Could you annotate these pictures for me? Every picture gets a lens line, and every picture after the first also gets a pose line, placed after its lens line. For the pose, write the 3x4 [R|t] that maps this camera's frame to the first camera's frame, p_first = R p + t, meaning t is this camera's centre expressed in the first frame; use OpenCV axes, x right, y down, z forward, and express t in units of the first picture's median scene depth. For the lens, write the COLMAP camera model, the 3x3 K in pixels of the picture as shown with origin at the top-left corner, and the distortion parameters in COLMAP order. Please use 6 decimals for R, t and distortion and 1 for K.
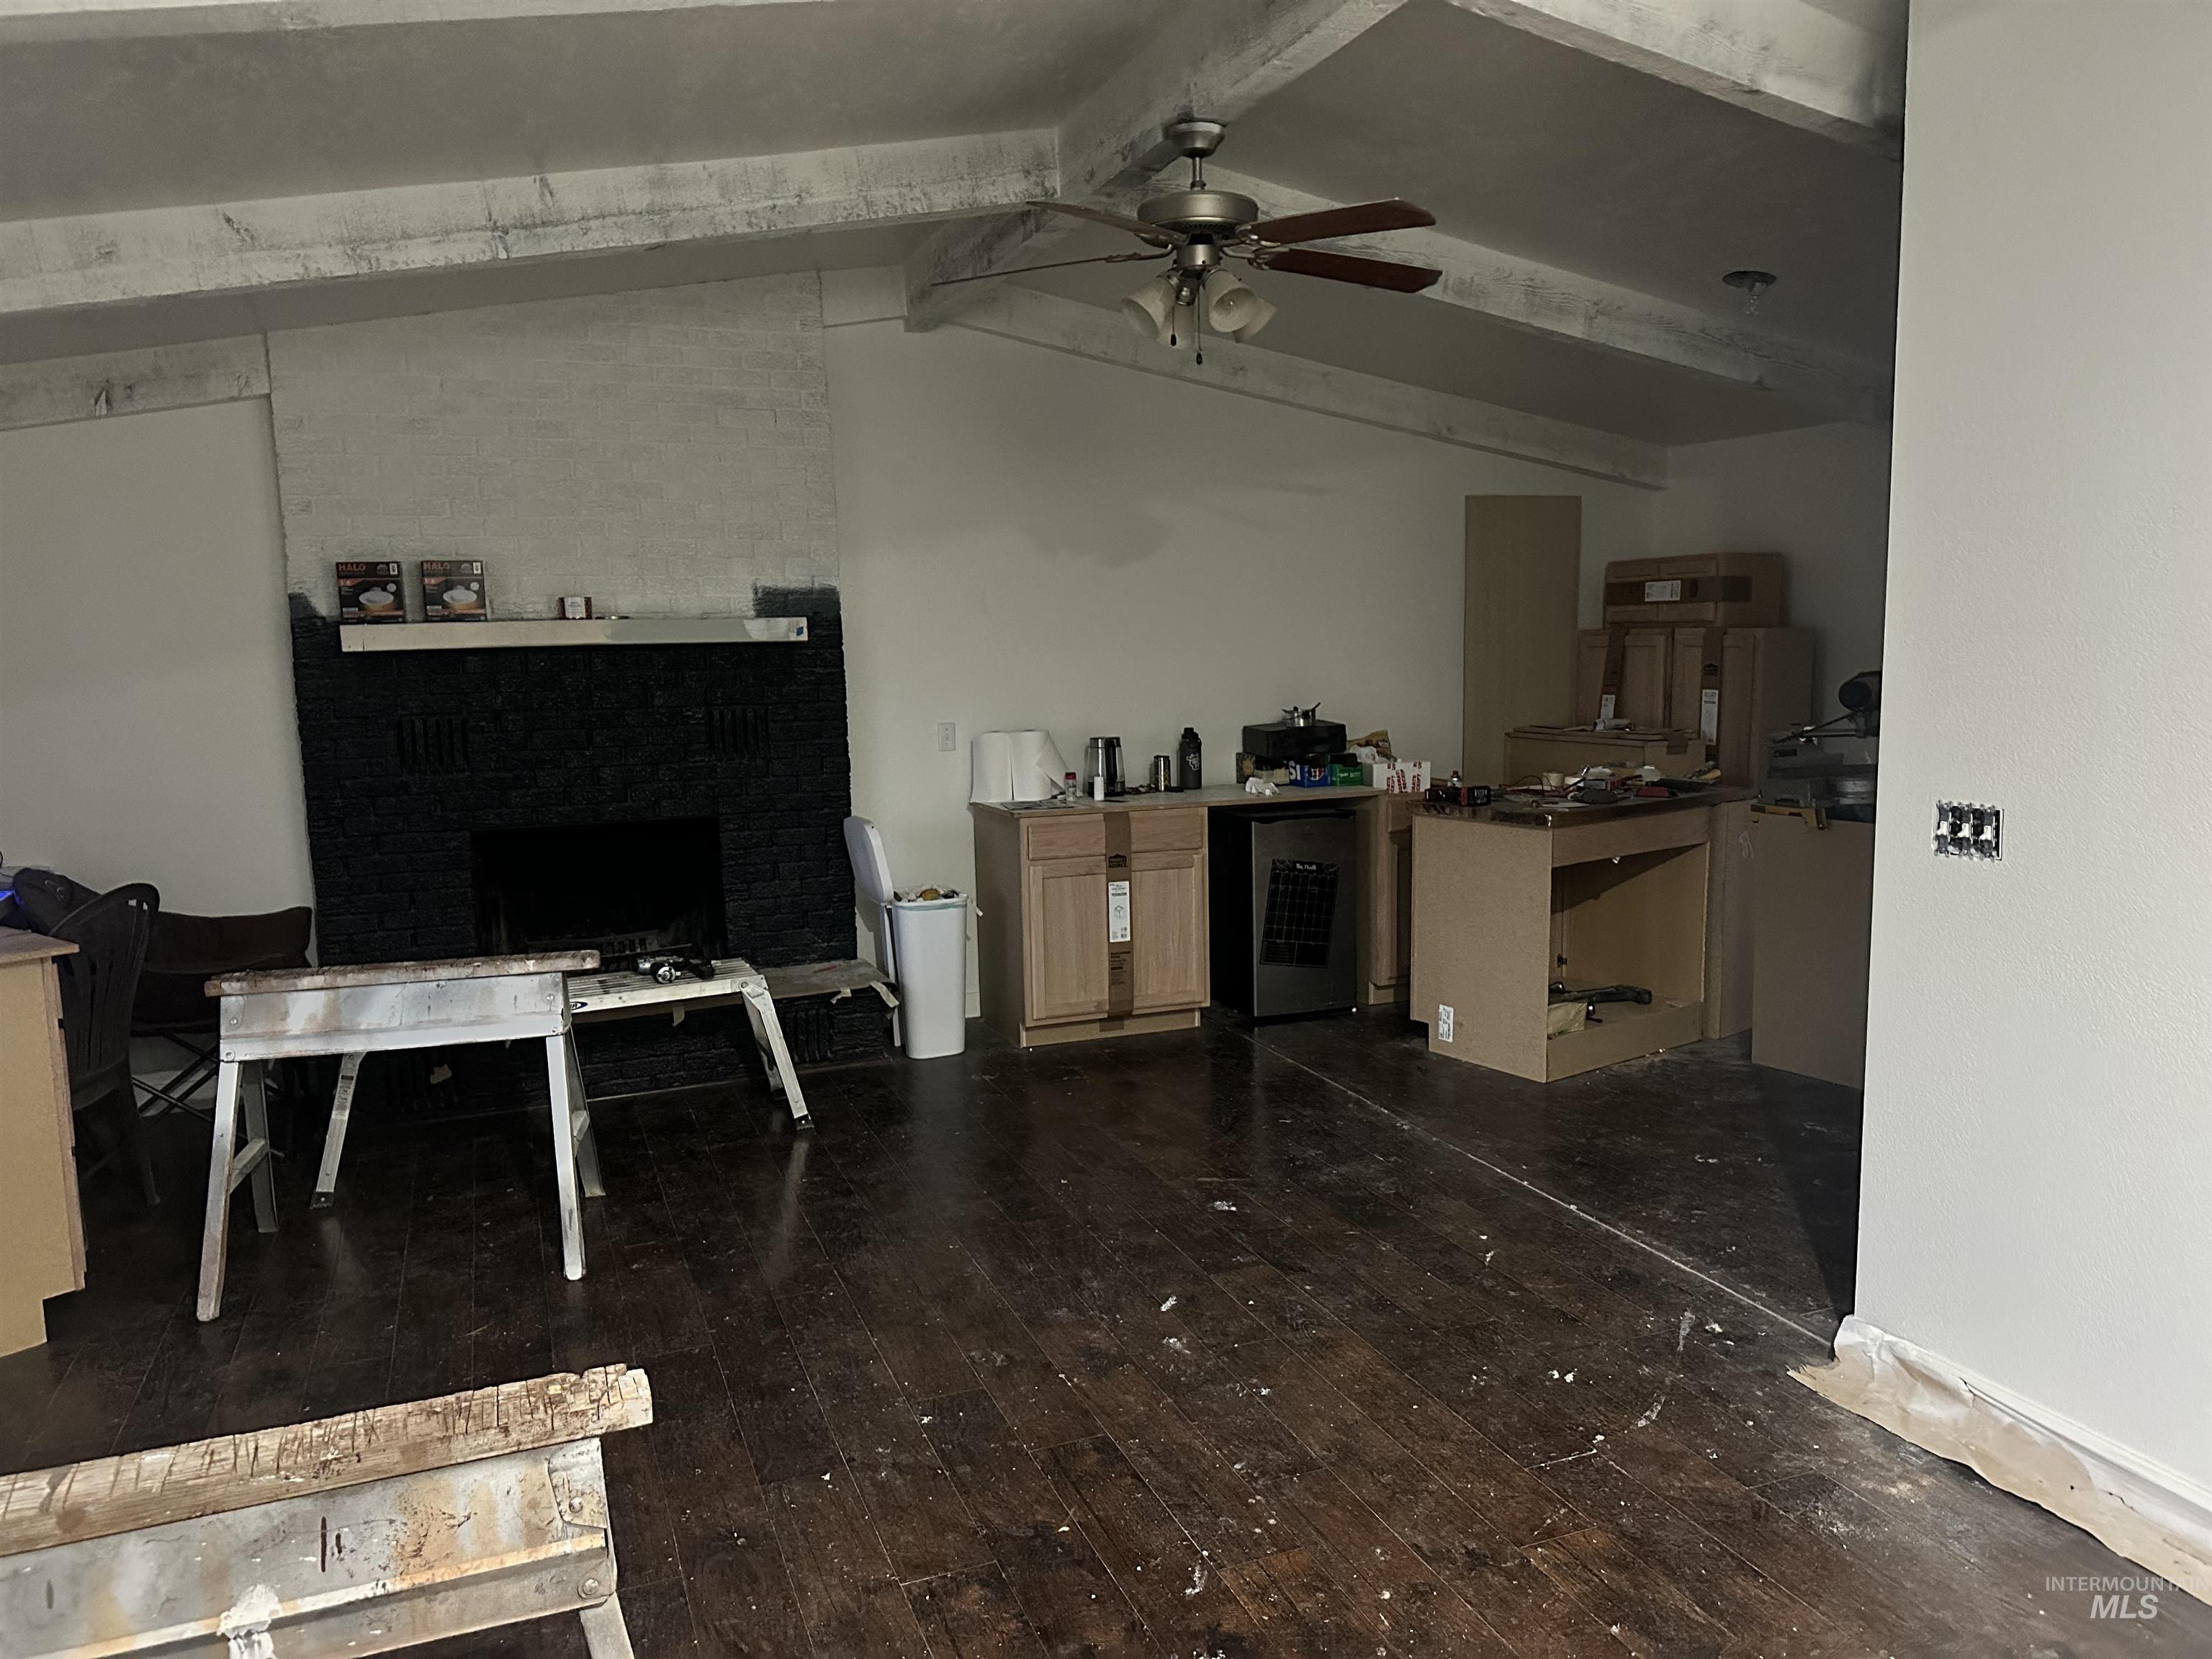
lens RADIAL K [[1563.2, 0, 1097.8], [0, 1563.2, 778.6], [0, 0, 1]] dist [0.053697, -0.070014]
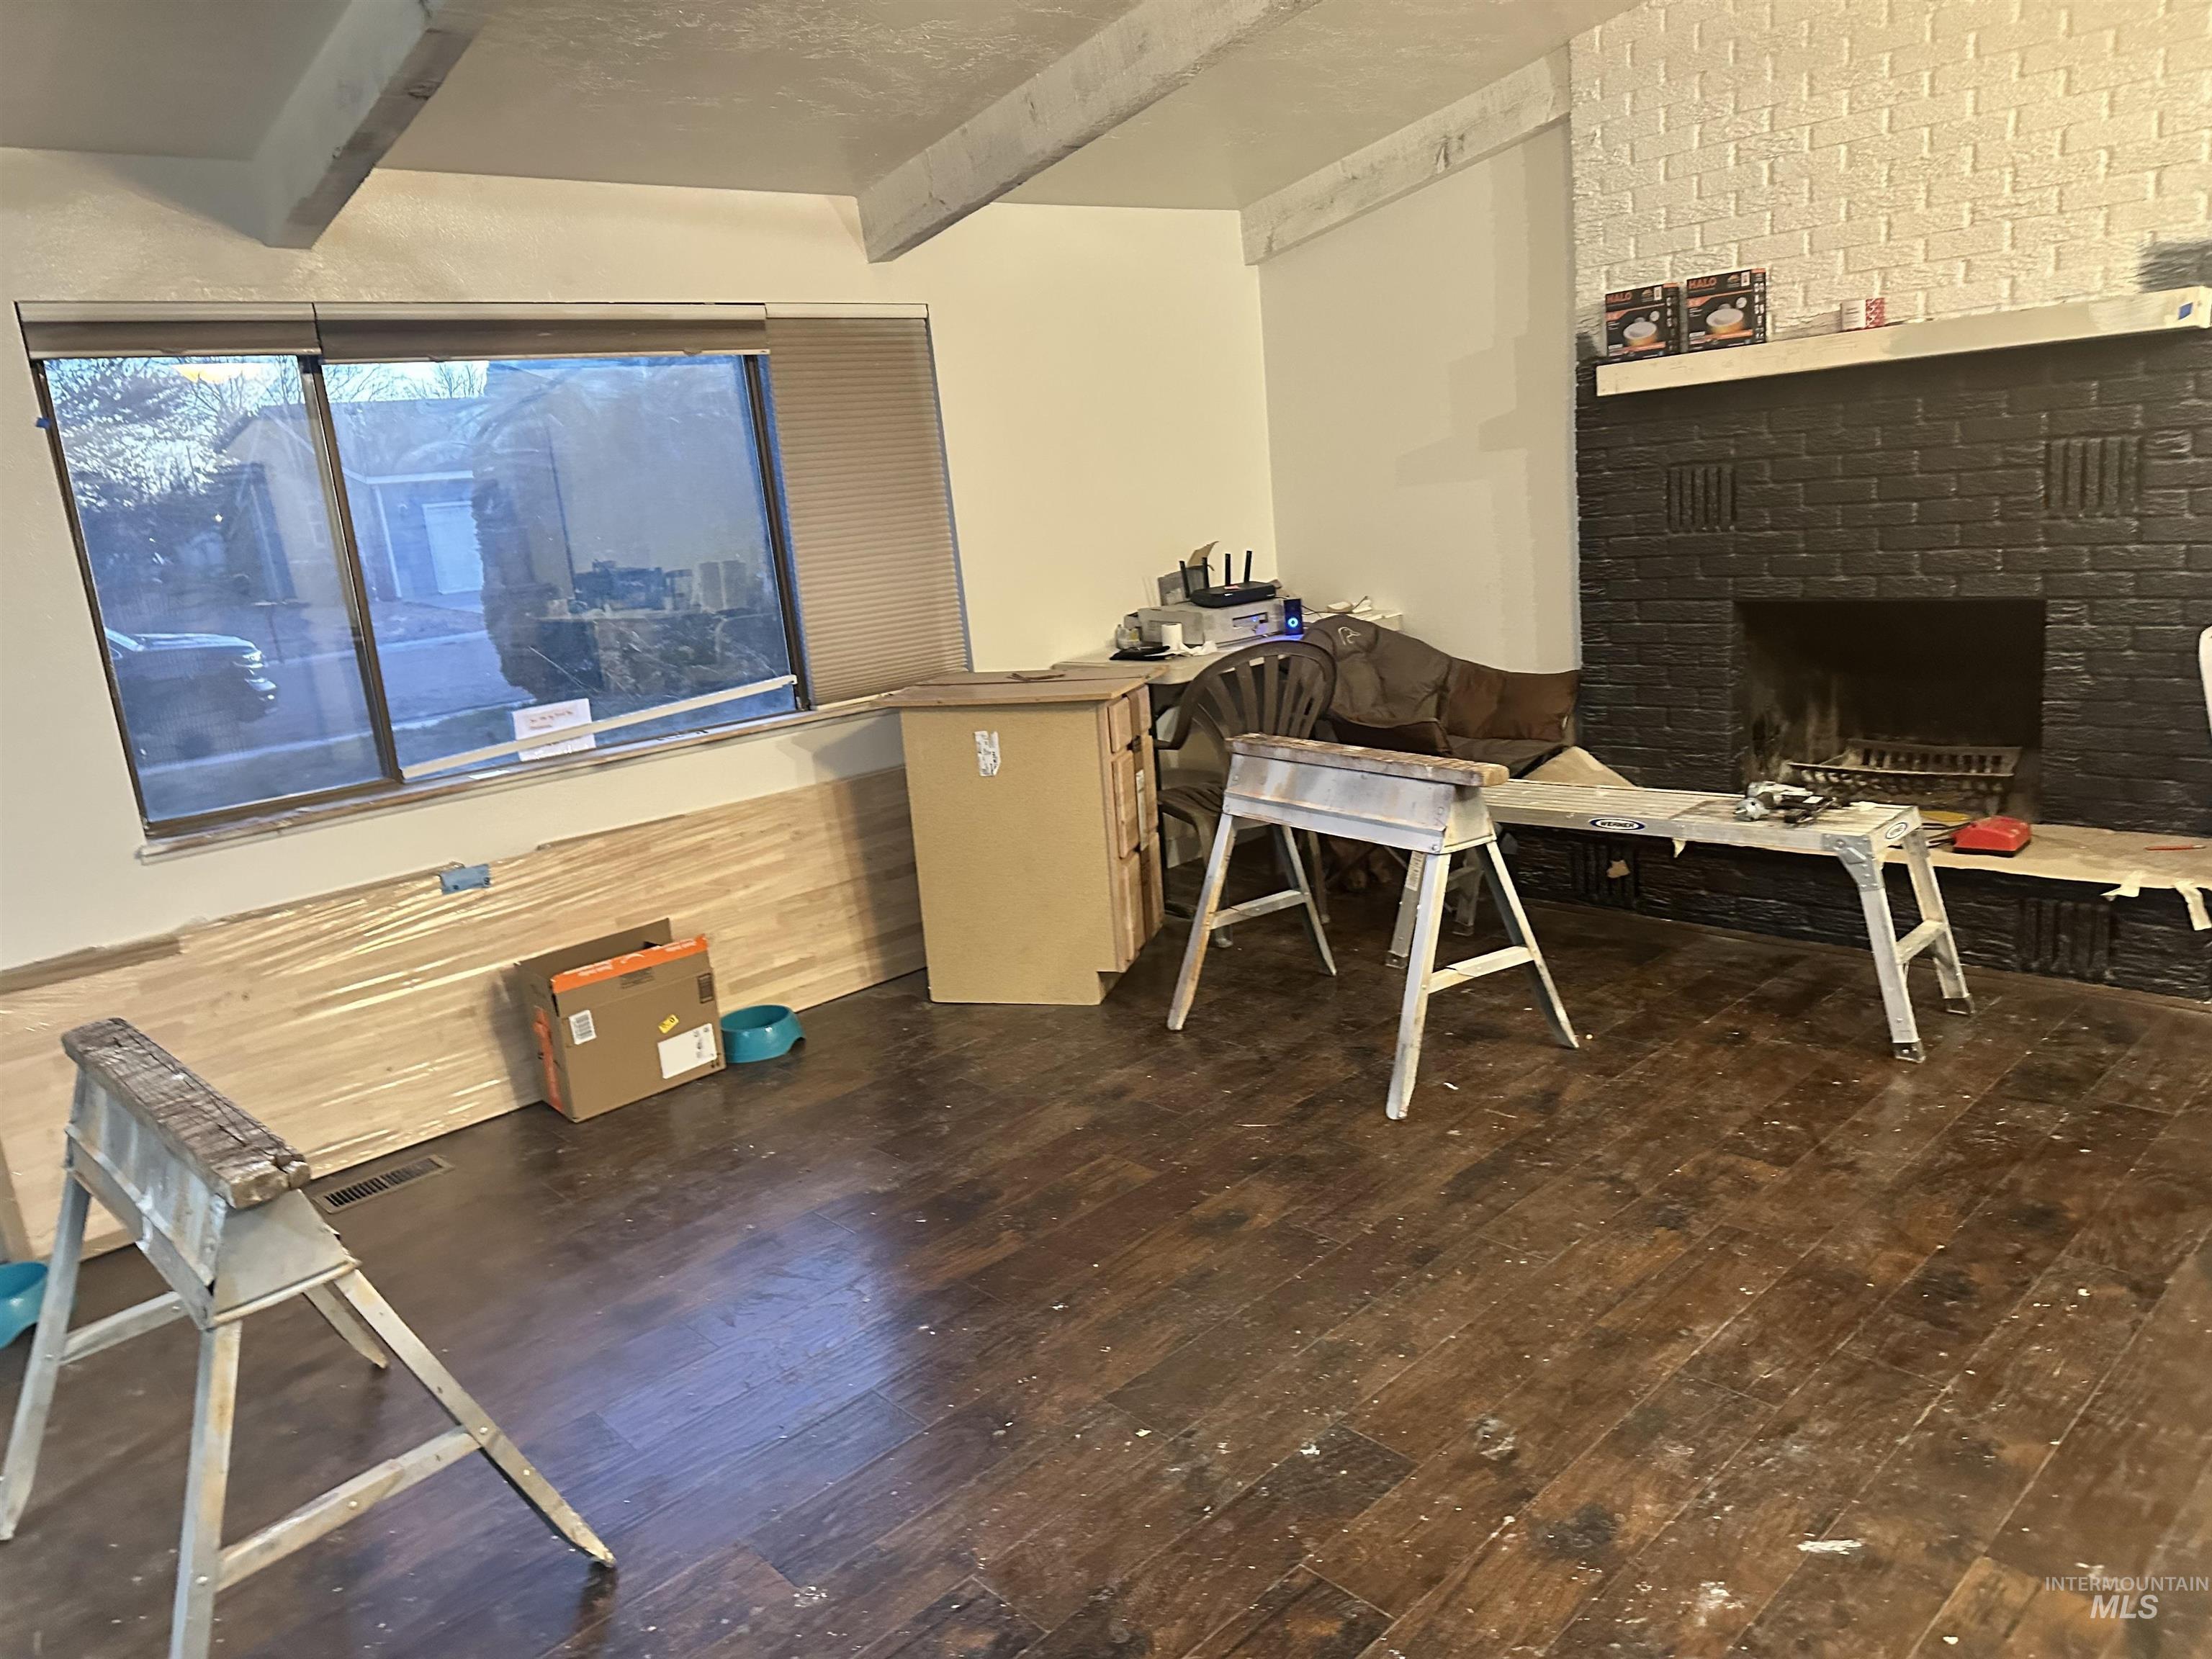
lens RADIAL K [[1563.2, 0, 1097.8], [0, 1563.2, 778.6], [0, 0, 1]] dist [0.053697, -0.070014]
pose [[0.353267, 0.172801, -0.919425, 0.348841], [-0.001995, 0.982930, 0.183971, -0.034819], [0.935521, -0.063157, 0.347581, 0.466398]]
